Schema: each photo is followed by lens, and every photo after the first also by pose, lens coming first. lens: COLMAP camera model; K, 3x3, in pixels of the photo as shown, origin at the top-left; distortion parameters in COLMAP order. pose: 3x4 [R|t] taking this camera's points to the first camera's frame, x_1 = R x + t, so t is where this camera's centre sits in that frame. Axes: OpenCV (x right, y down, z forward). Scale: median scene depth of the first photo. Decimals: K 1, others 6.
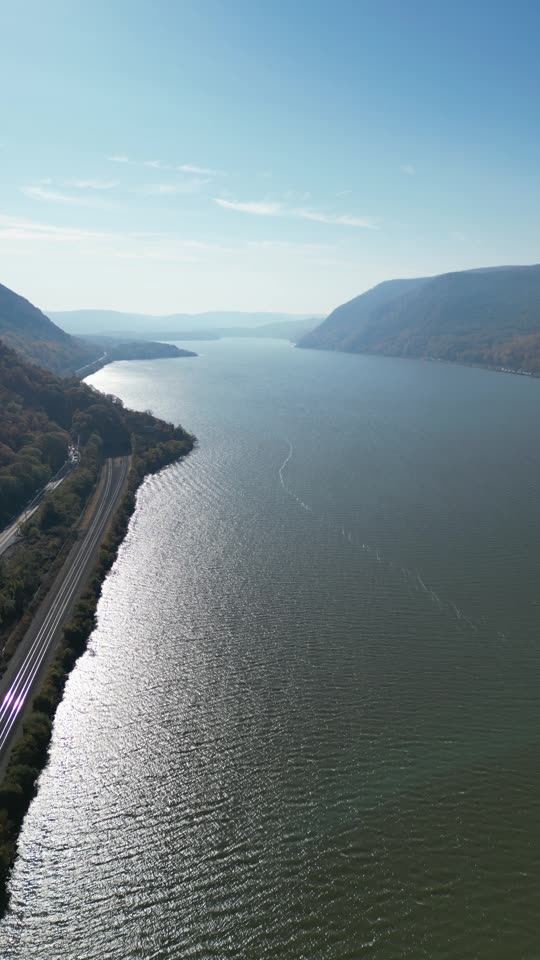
lens RADIAL K [[702.1, 0, 269.8], [0, 702.1, 478.4], [0, 0, 1]] dist [0.088839, -0.085223]
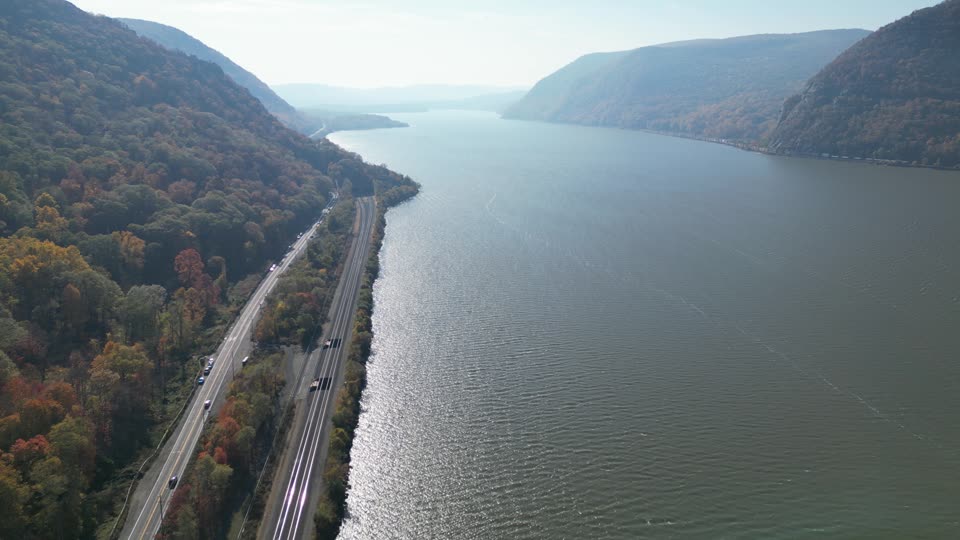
lens RADIAL K [[702.1, 0, 480.4], [0, 702.1, 271.7], [0, 0, 1]] dist [0.088839, -0.085223]
pose [[0.999965, -0.007077, 0.004526, -0.000932], [0.006948, 0.999591, 0.027724, 0.025388], [-0.004720, -0.027692, 0.999605, -0.112701]]
